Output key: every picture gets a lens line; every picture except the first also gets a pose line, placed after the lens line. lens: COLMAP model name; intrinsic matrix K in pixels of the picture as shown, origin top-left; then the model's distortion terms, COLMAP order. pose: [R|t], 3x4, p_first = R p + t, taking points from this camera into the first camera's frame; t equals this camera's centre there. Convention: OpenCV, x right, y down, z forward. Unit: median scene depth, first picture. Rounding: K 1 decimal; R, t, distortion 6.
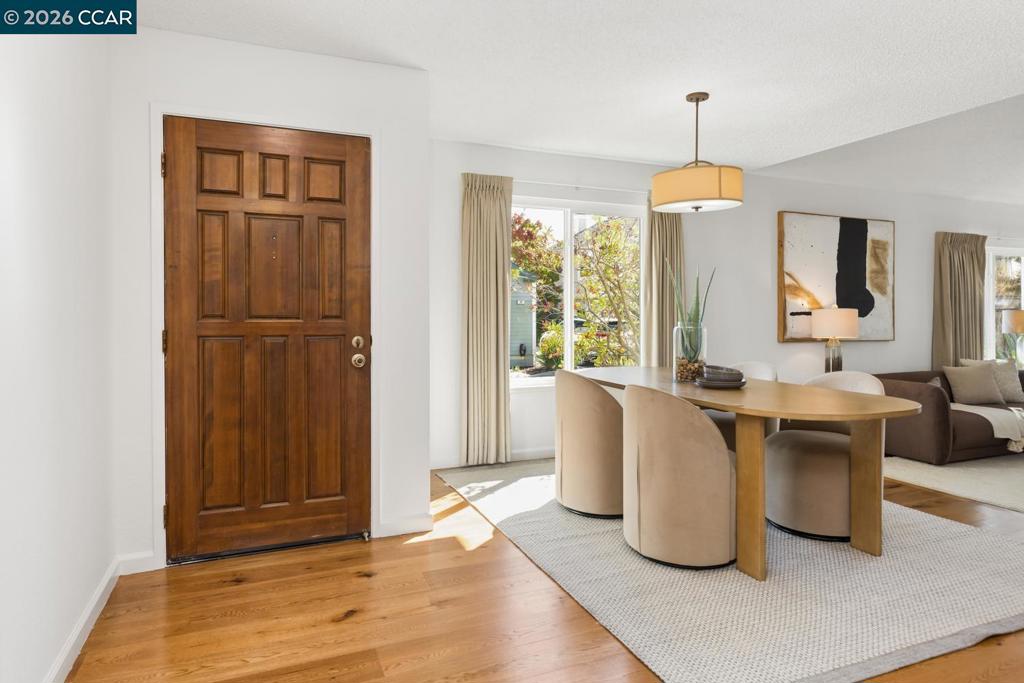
lens RADIAL K [[612.8, 0, 520.3], [0, 612.8, 314.1], [0, 0, 1]] dist [0.002280, -0.000253]
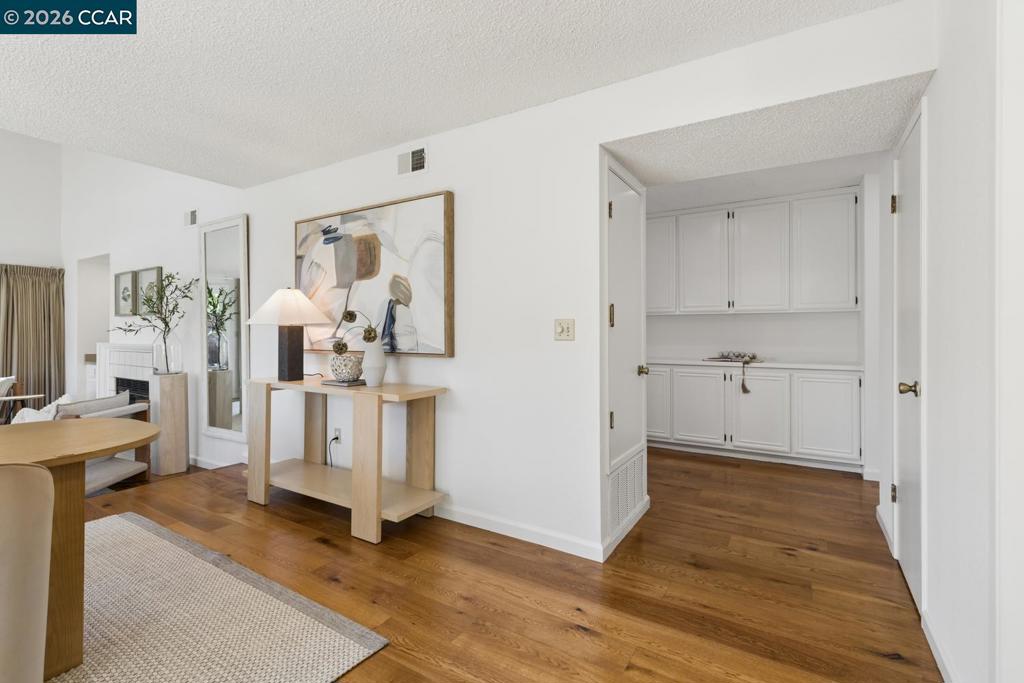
lens RADIAL K [[466.6, 0, 519.6], [0, 466.6, 336.1], [0, 0, 1]] dist [0.000721, 0.000370]
pose [[-0.596527, -0.008049, 0.802553, -0.255569], [-0.000592, 0.999954, 0.009588, -0.002339], [-0.802593, 0.005245, -0.596504, 0.516085]]
